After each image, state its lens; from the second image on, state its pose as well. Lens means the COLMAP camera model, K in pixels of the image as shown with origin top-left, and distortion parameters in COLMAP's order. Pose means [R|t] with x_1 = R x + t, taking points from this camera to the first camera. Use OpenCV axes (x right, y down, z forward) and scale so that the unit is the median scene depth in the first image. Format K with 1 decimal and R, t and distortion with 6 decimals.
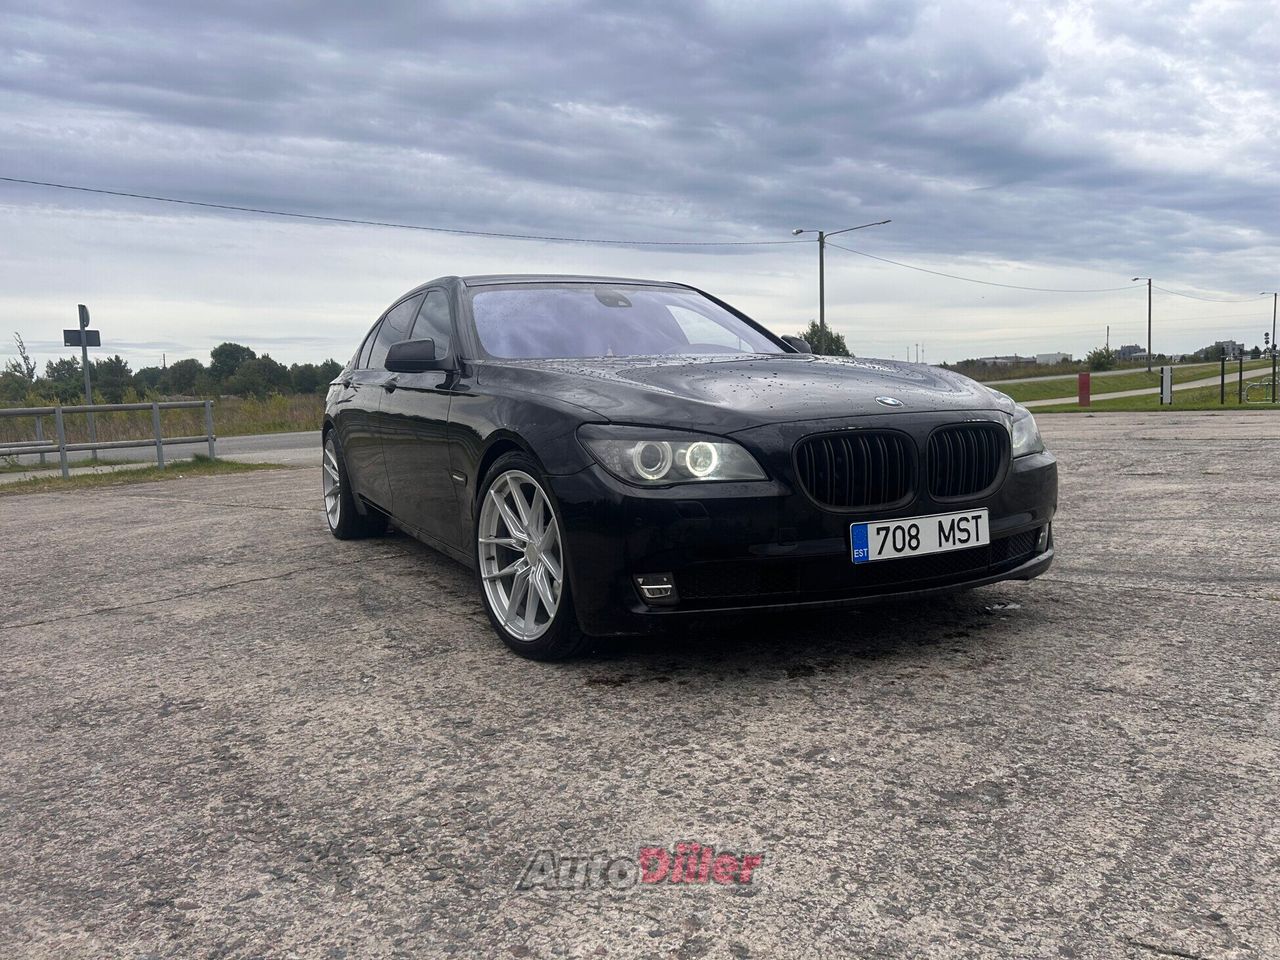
lens RADIAL K [[969.1, 0, 652.4], [0, 969.1, 485.5], [0, 0, 1]] dist [0.035921, -0.046074]
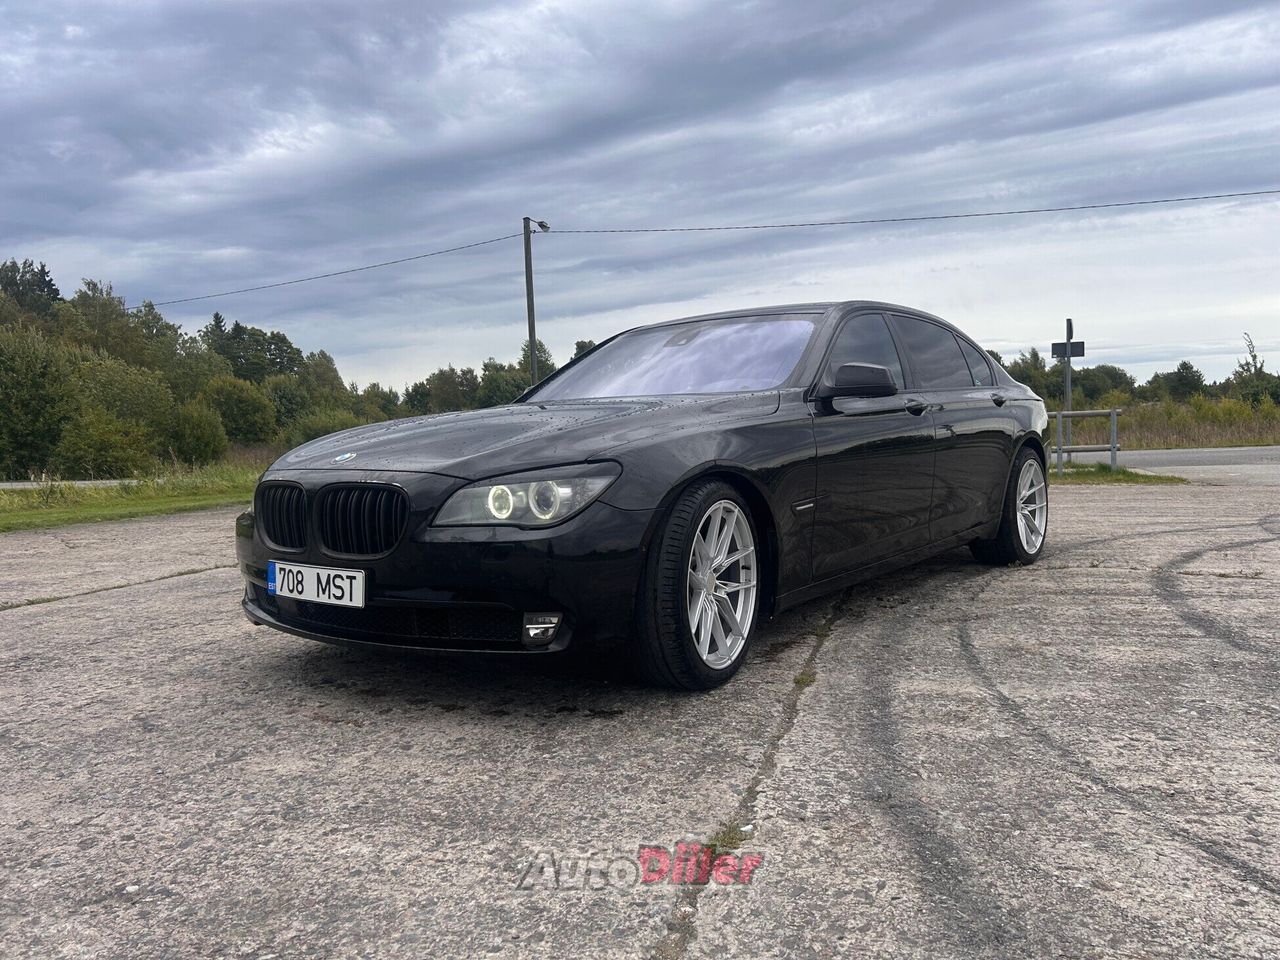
lens RADIAL K [[960.0, 0, 640.7], [0, 960.0, 536.9], [0, 0, 1]] dist [0.001817, 0.001814]
pose [[0.414184, 0.123546, -0.901769, 1.395137], [-0.072649, 0.992071, 0.102550, -0.136241], [0.907289, 0.023038, 0.419876, 0.893562]]
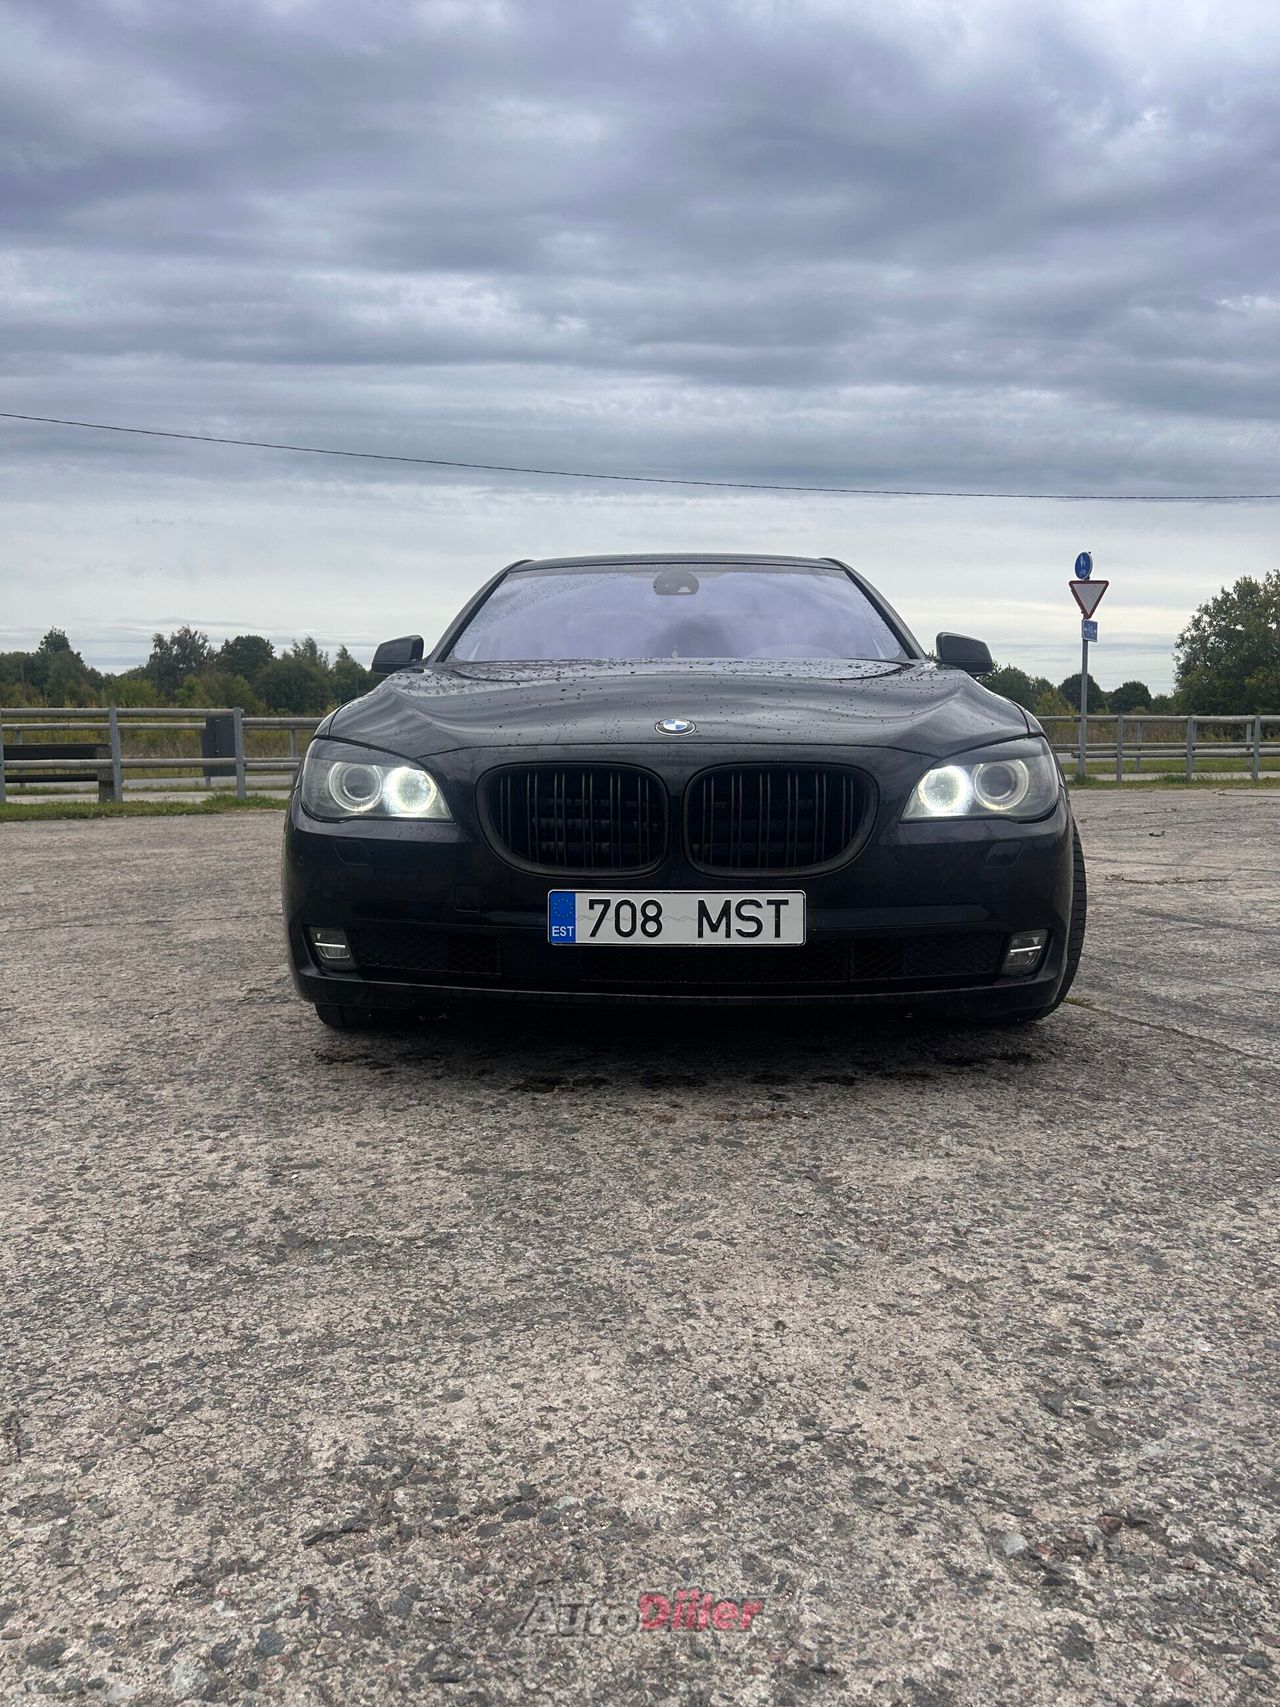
lens RADIAL K [[1292.3, 0, 640.0], [0, 1292.3, 853.5], [0, 0, 1]] dist [0.035921, -0.046074]
pose [[0.871965, 0.079774, -0.483025, 0.711181], [-0.074754, 0.996760, 0.029672, -0.021326], [0.483827, 0.010235, 0.875104, 0.174885]]
